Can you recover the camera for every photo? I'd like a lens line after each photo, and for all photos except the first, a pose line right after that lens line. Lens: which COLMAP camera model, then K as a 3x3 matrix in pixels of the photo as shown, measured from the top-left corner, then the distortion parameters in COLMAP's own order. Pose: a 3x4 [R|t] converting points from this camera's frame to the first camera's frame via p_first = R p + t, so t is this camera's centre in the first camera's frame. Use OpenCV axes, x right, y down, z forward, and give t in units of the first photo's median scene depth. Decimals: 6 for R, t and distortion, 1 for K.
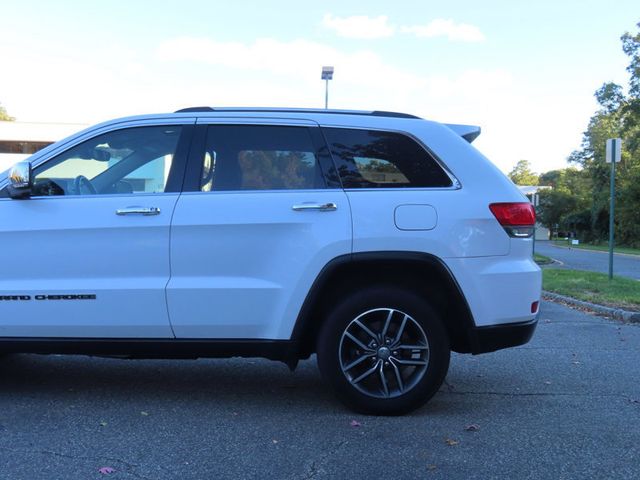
lens RADIAL K [[776.9, 0, 324.9], [0, 776.9, 241.5], [0, 0, 1]] dist [-0.025797, 0.000000]
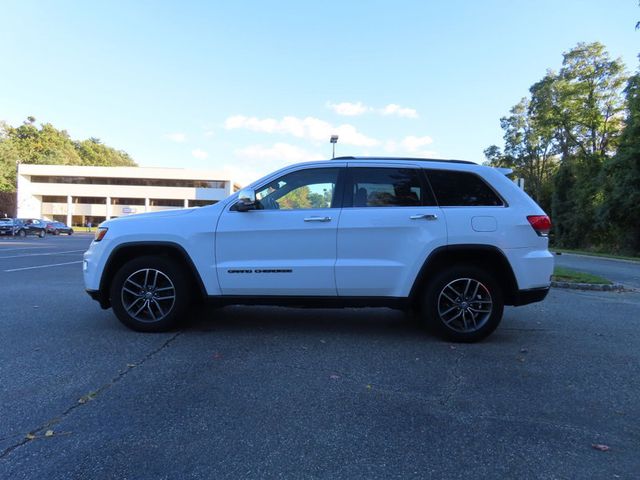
lens RADIAL K [[457.7, 0, 320.1], [0, 457.7, 246.4], [0, 0, 1]] dist [-0.014380, 0.011461]
pose [[0.999963, 0.004329, 0.007386, -0.239494], [-0.004452, 0.999851, 0.016660, 0.002289], [-0.007312, -0.016692, 0.999834, 0.023970]]
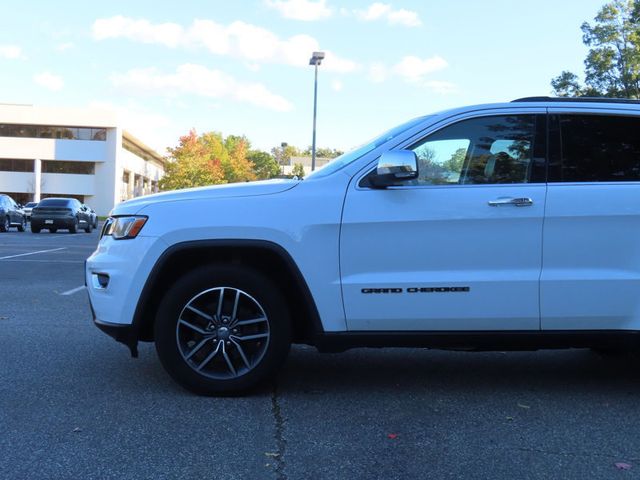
lens RADIAL K [[776.9, 0, 306.5], [0, 776.9, 238.8], [0, 0, 1]] dist [-0.025797, 0.000000]
pose [[0.997535, 0.001524, 0.070149, -0.561603], [-0.002599, 0.999881, 0.015231, -0.006631], [-0.070117, -0.015376, 0.997420, 0.034778]]
